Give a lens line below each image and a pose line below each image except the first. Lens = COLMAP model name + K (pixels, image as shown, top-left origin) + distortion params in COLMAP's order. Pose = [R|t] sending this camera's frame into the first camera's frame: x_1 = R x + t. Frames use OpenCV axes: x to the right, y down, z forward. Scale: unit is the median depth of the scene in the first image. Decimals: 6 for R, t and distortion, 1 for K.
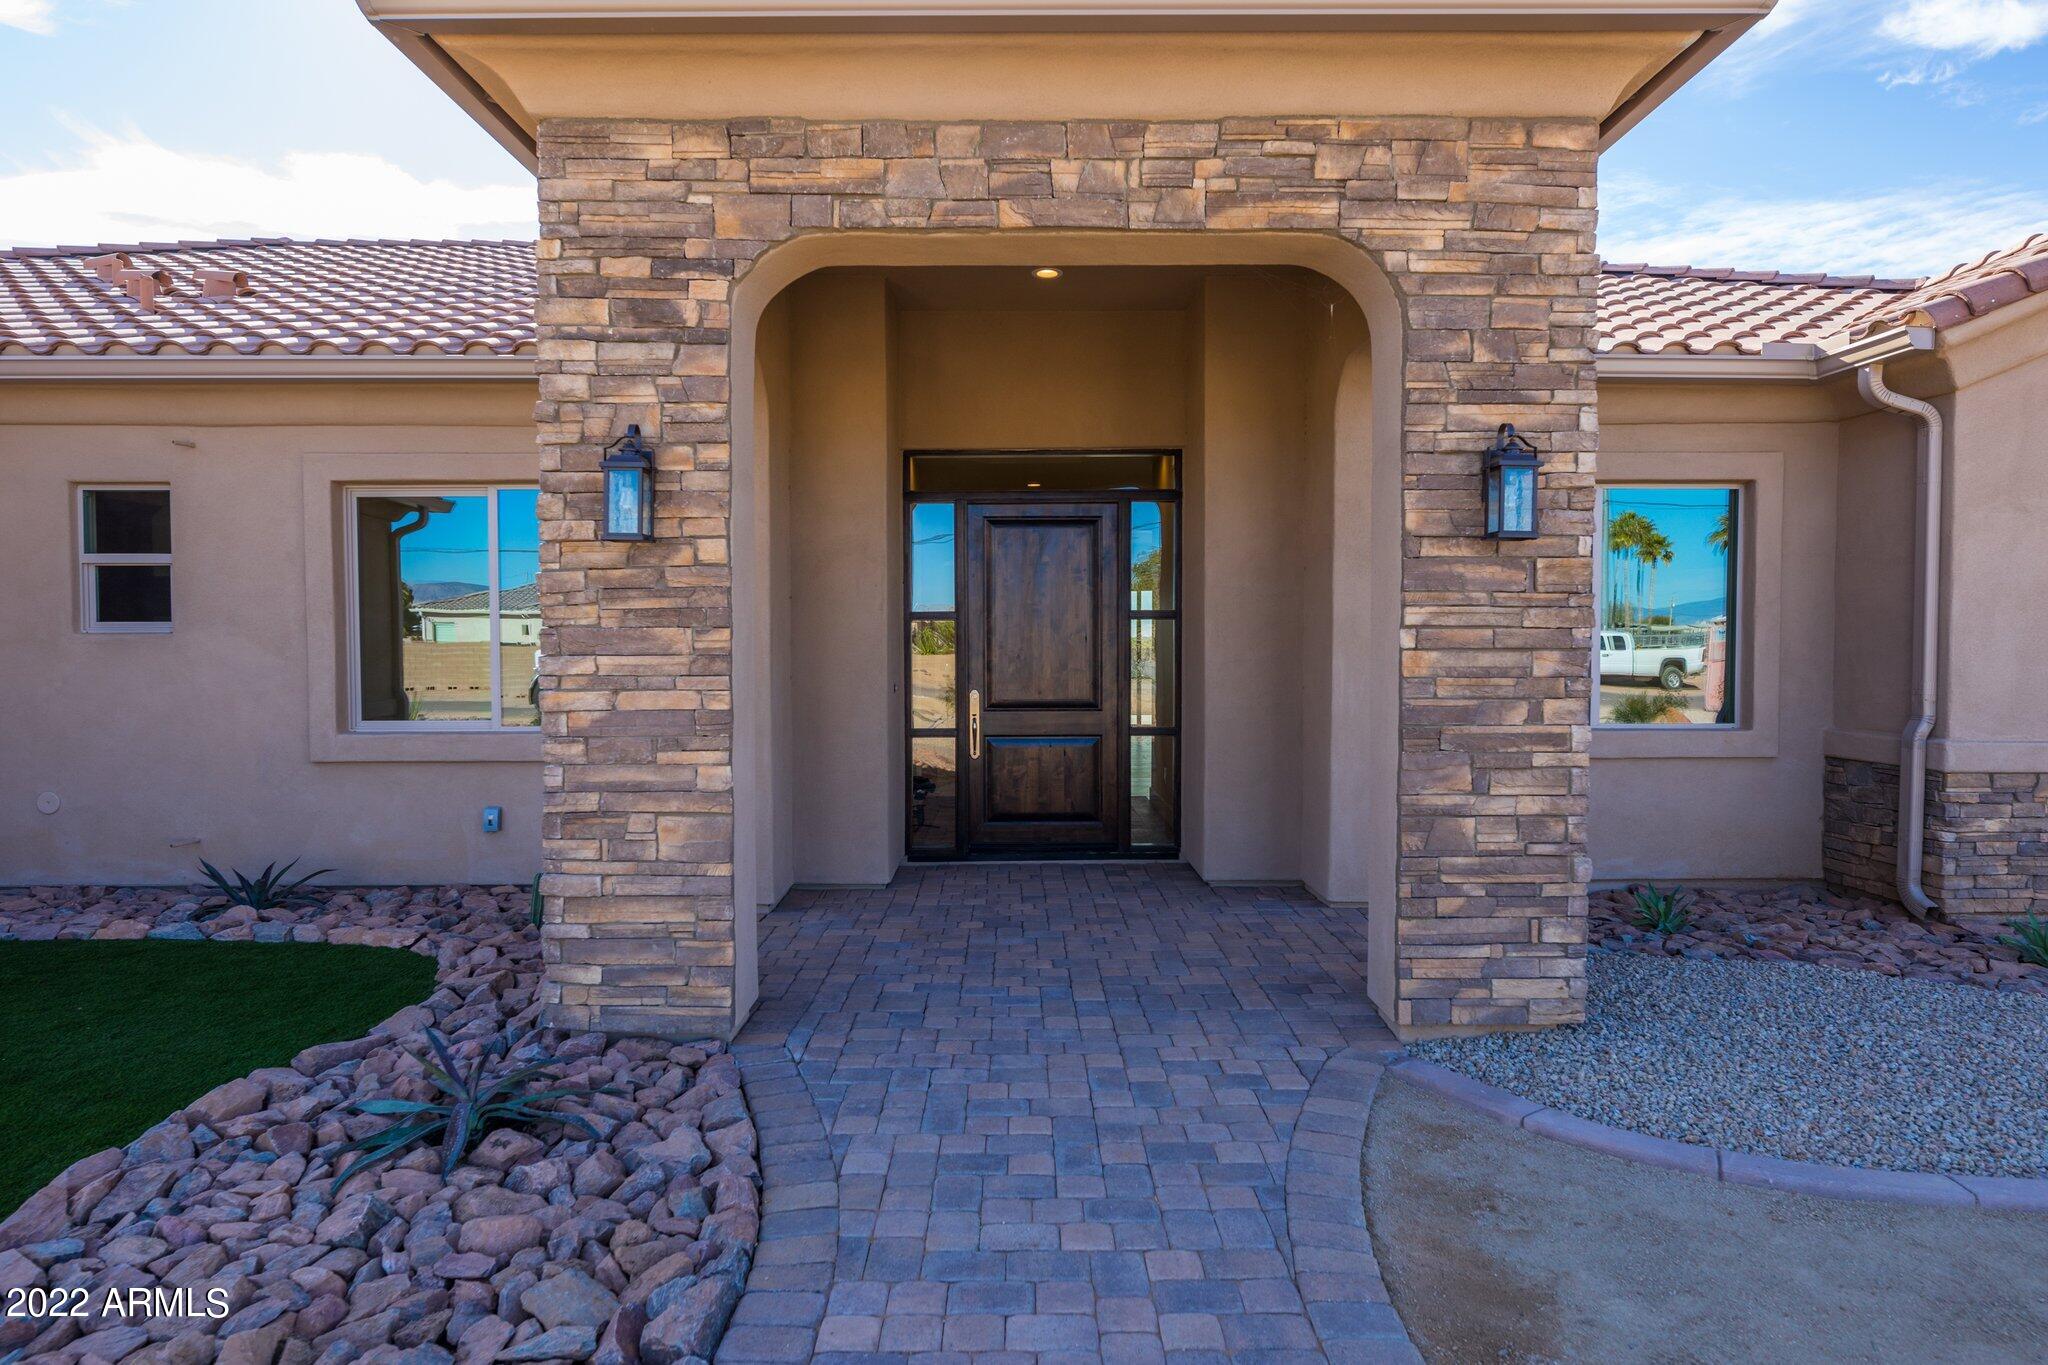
lens RADIAL K [[1170.8, 0, 1024.8], [0, 1170.8, 681.8], [0, 0, 1]] dist [-0.000062, 0.000016]
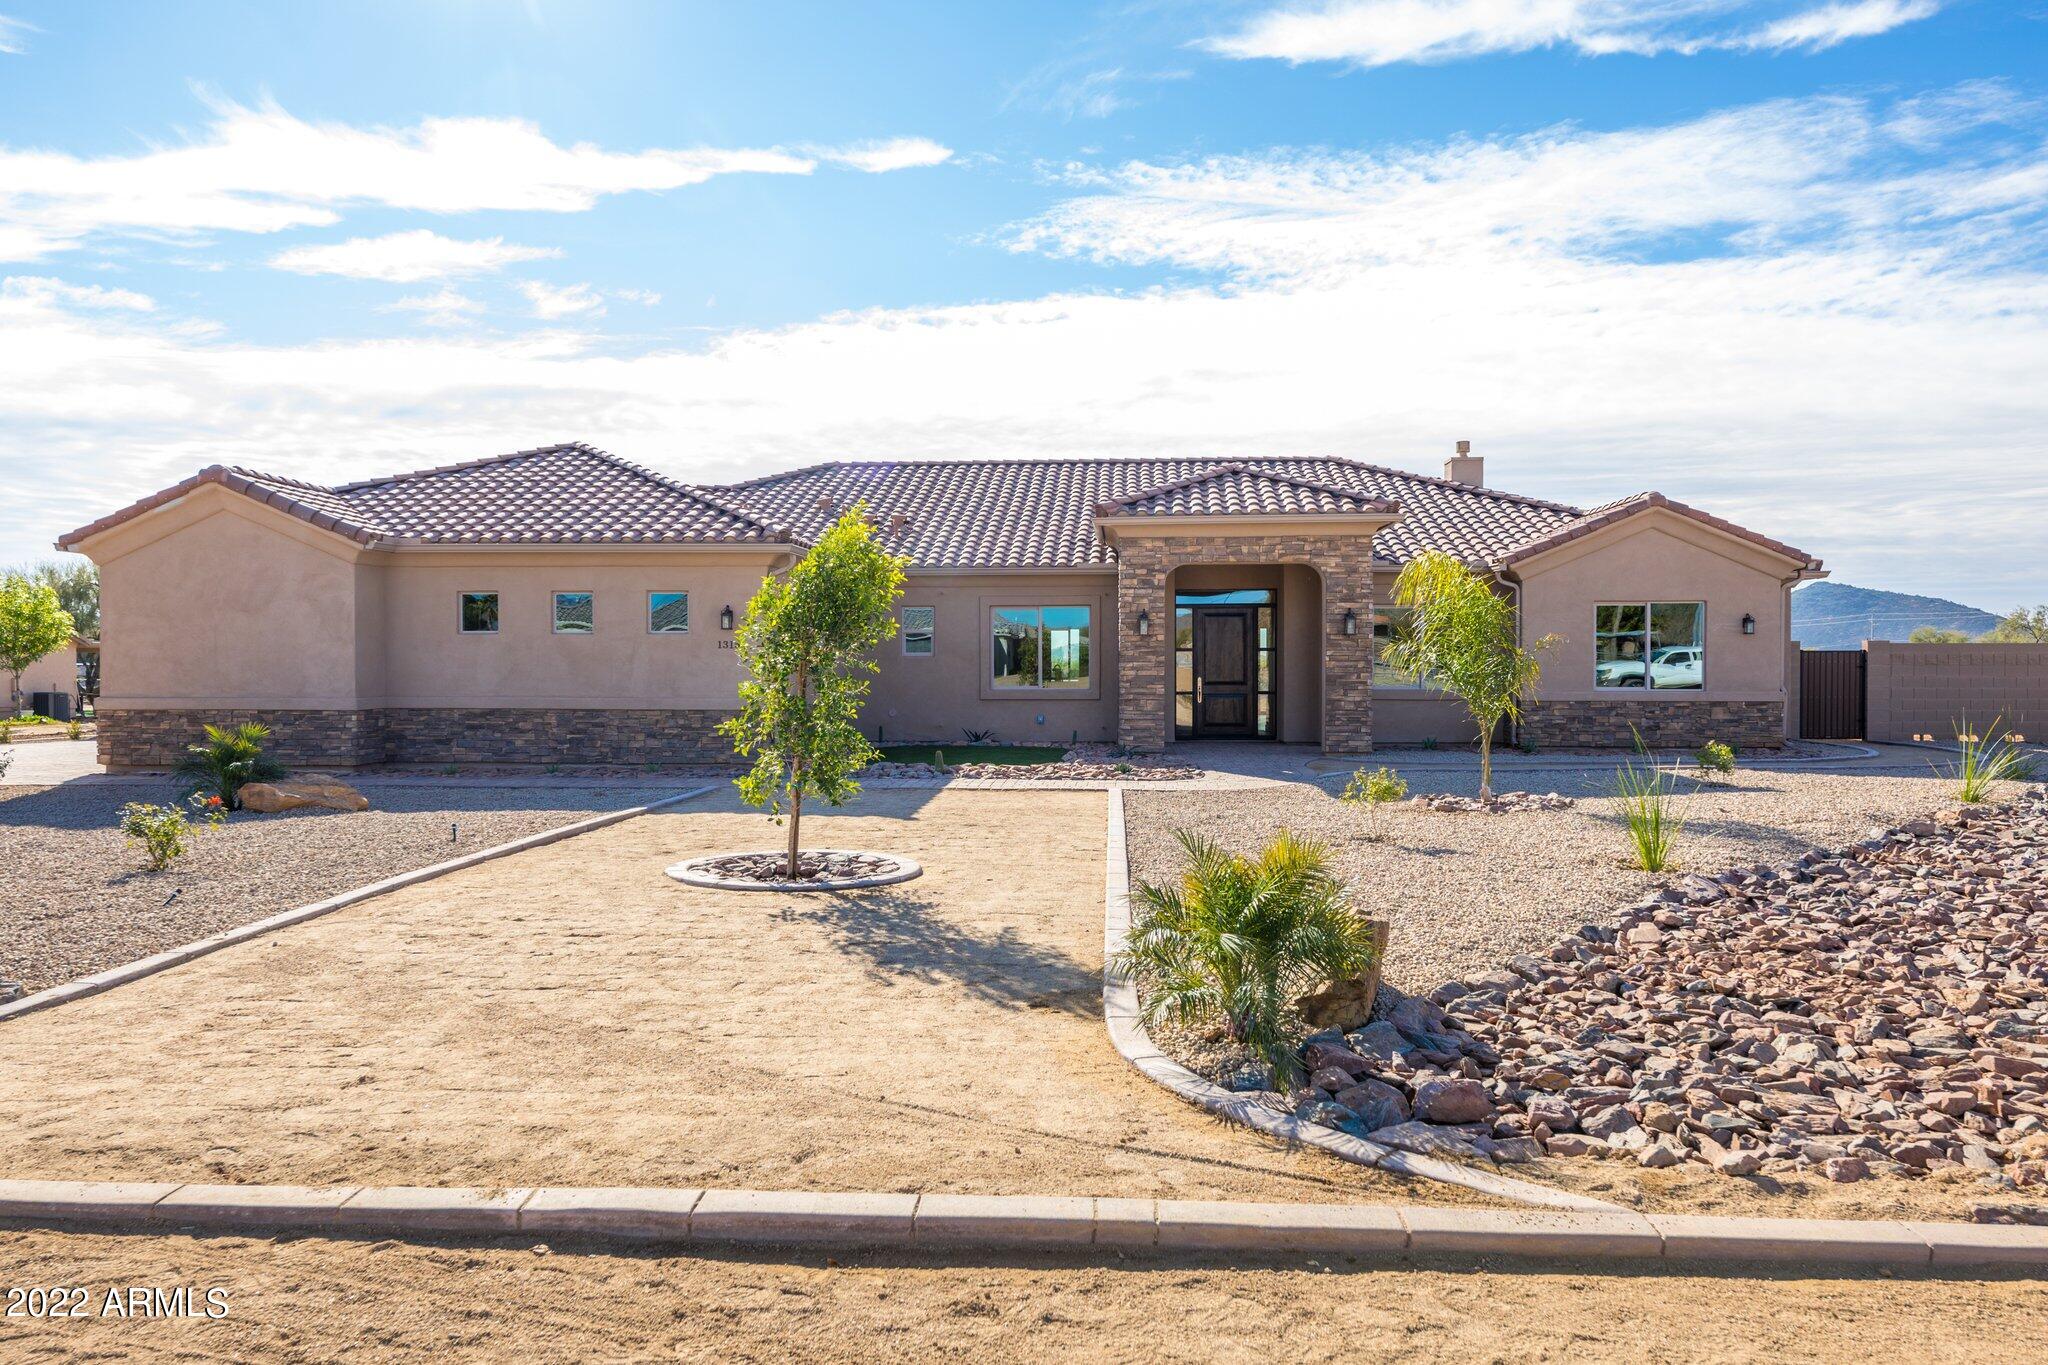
lens RADIAL K [[1276.0, 0, 1025.0], [0, 1276.0, 669.8], [0, 0, 1]] dist [0.003556, -0.002500]
pose [[0.996537, 0.002072, -0.083126, -0.369438], [-0.004339, 0.999623, -0.027100, 0.131696], [0.083039, 0.027366, 0.996171, -3.624208]]
